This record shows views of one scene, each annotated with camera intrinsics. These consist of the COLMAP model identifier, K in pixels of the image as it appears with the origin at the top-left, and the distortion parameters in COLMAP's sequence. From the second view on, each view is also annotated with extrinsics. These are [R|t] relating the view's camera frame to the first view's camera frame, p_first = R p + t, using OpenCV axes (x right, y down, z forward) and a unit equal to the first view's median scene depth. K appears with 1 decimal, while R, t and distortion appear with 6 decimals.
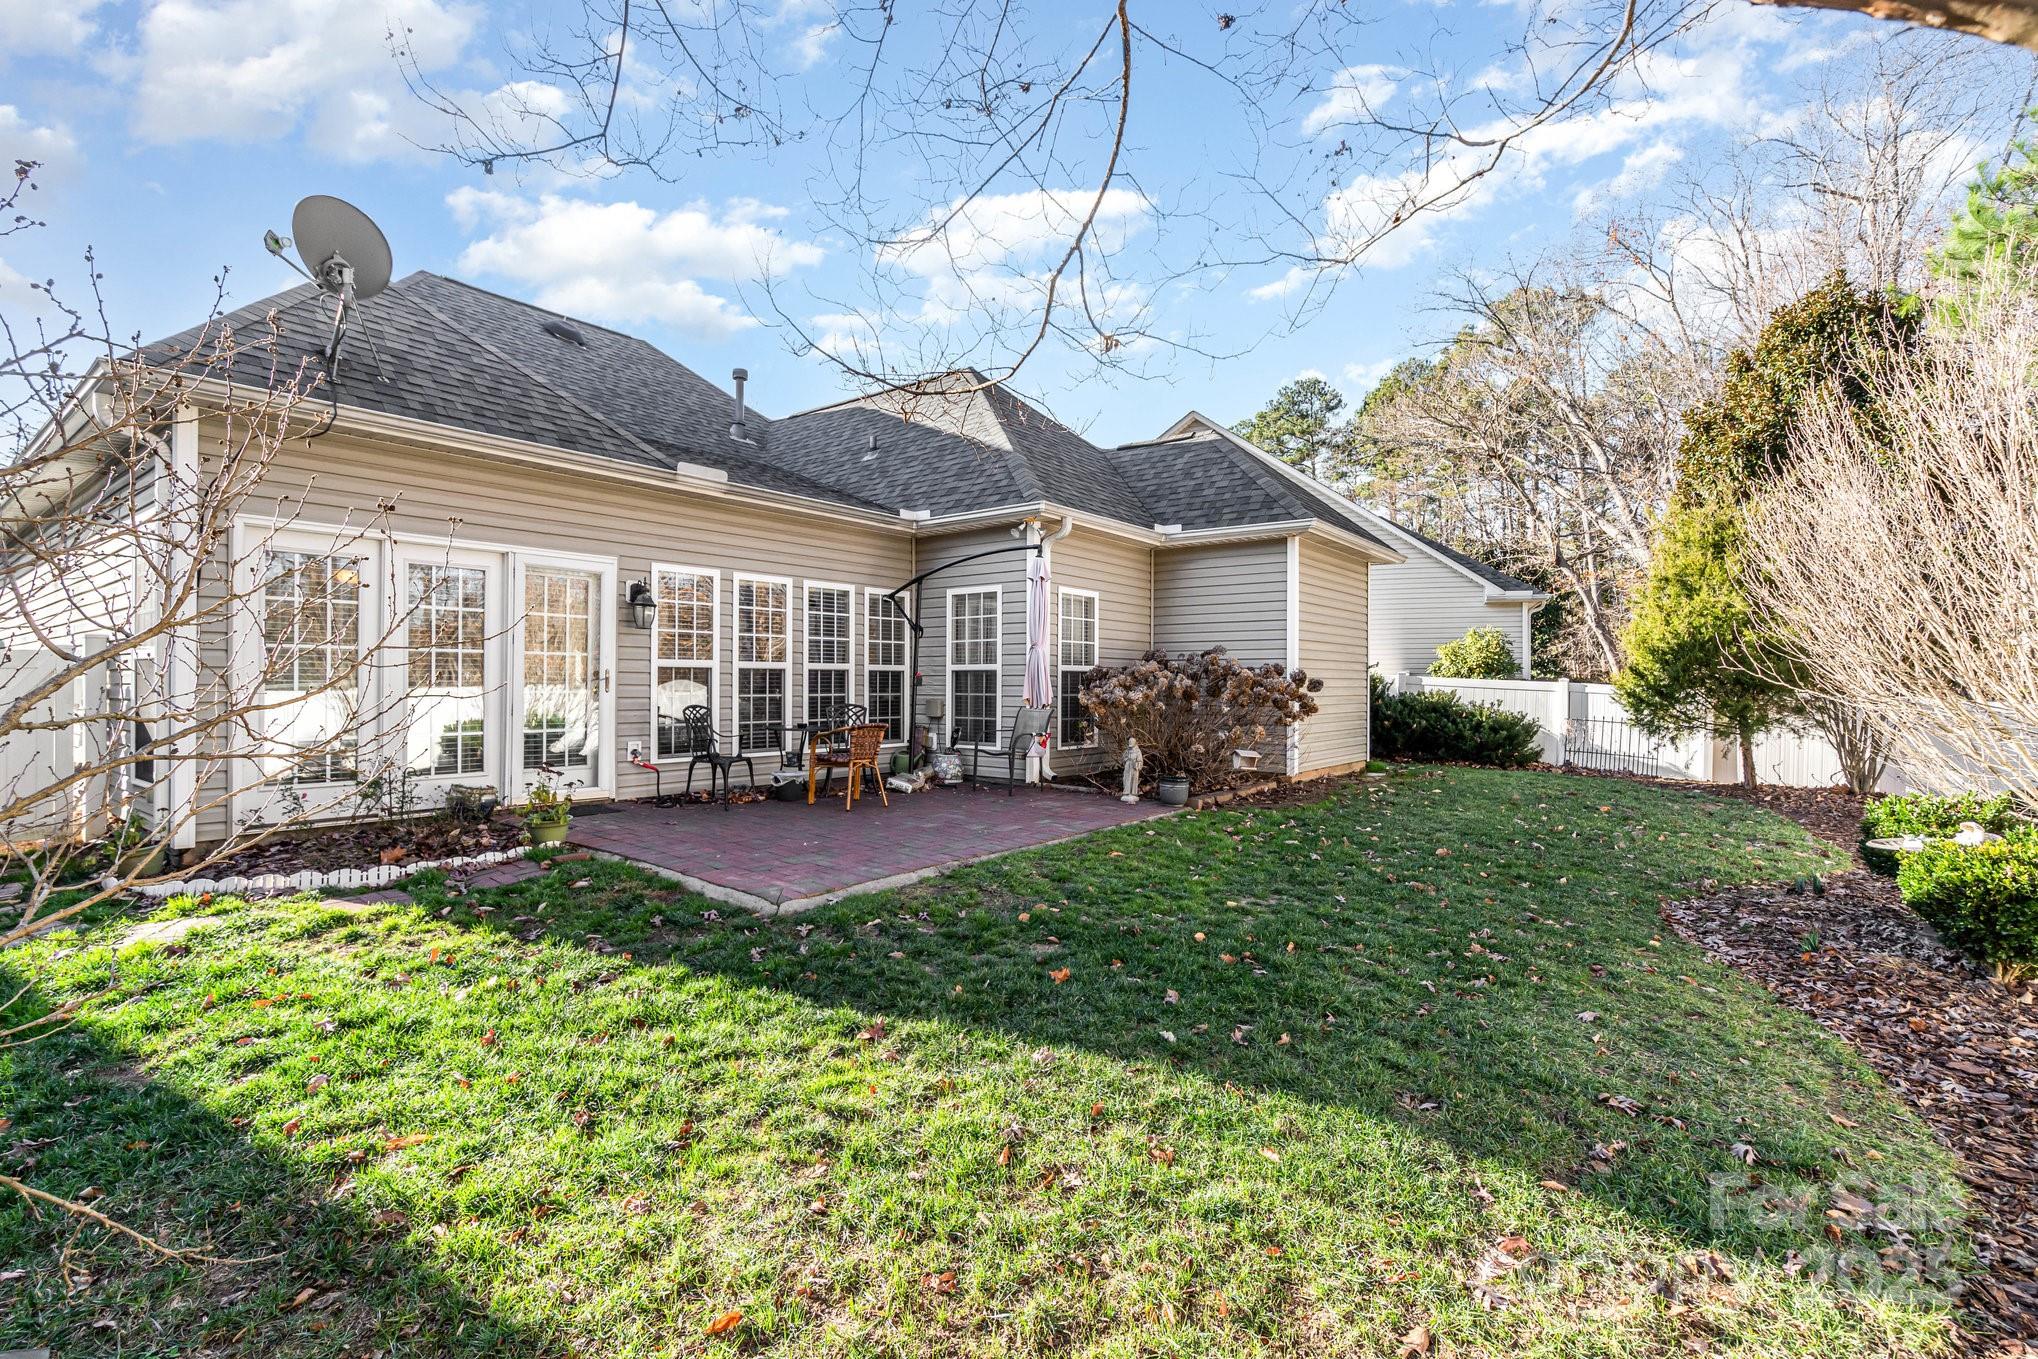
lens RADIAL K [[921.3, 0, 1021.5], [0, 921.3, 681.2], [0, 0, 1]] dist [-0.002231, 0.000745]
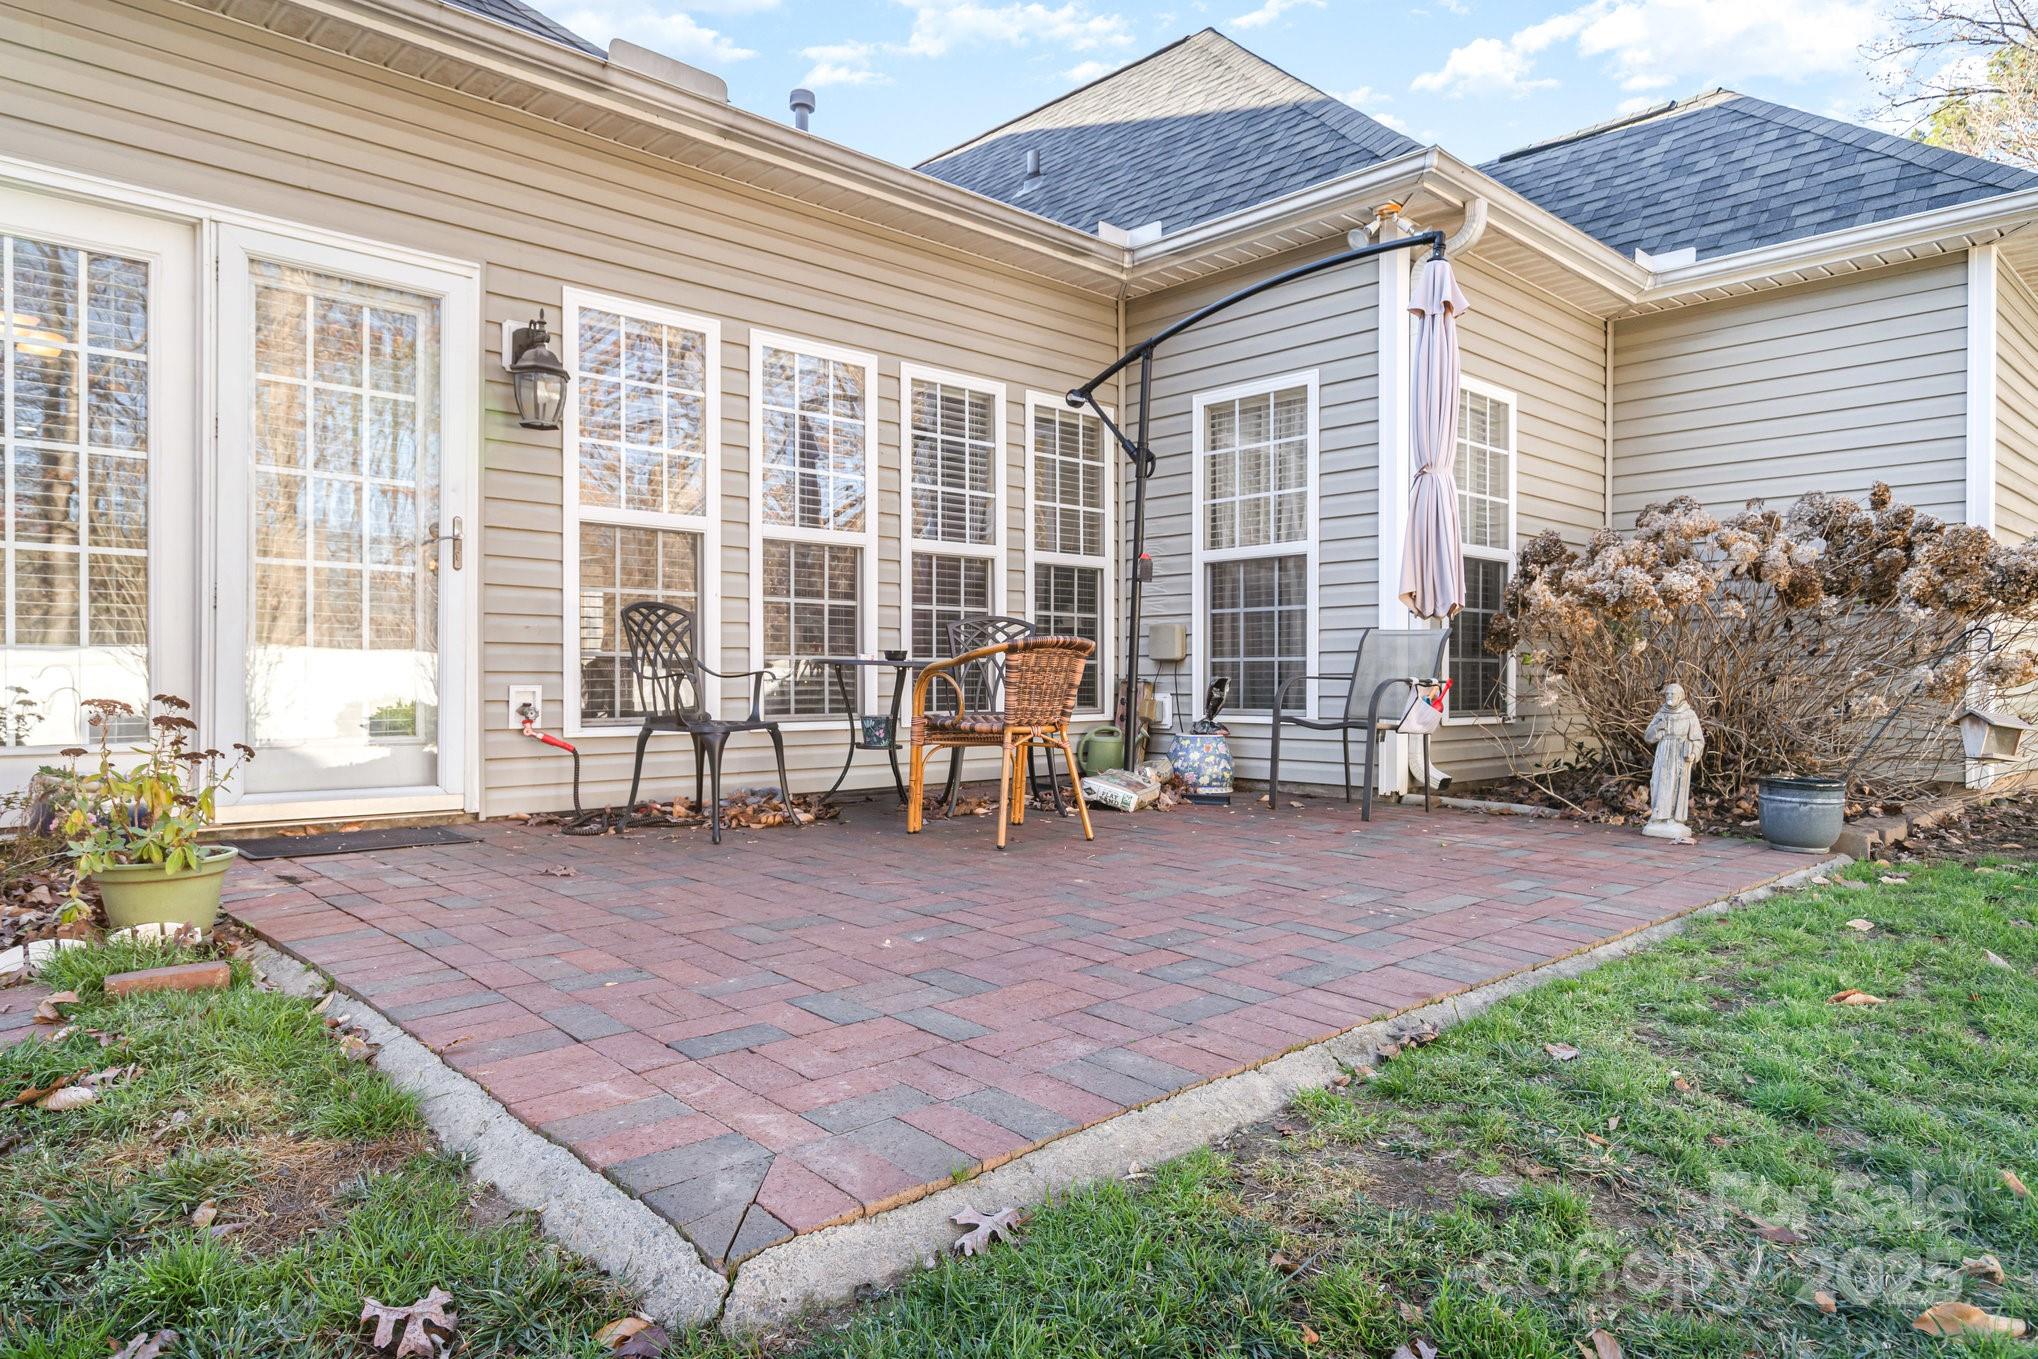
lens RADIAL K [[1228.7, 0, 1028.6], [0, 1228.7, 681.4], [0, 0, 1]] dist [0.010596, 0.000835]
pose [[0.989489, -0.003839, -0.144554, -0.078587], [0.003887, 0.999992, 0.000047, 0.053572], [0.144553, -0.000609, 0.989497, 0.372345]]
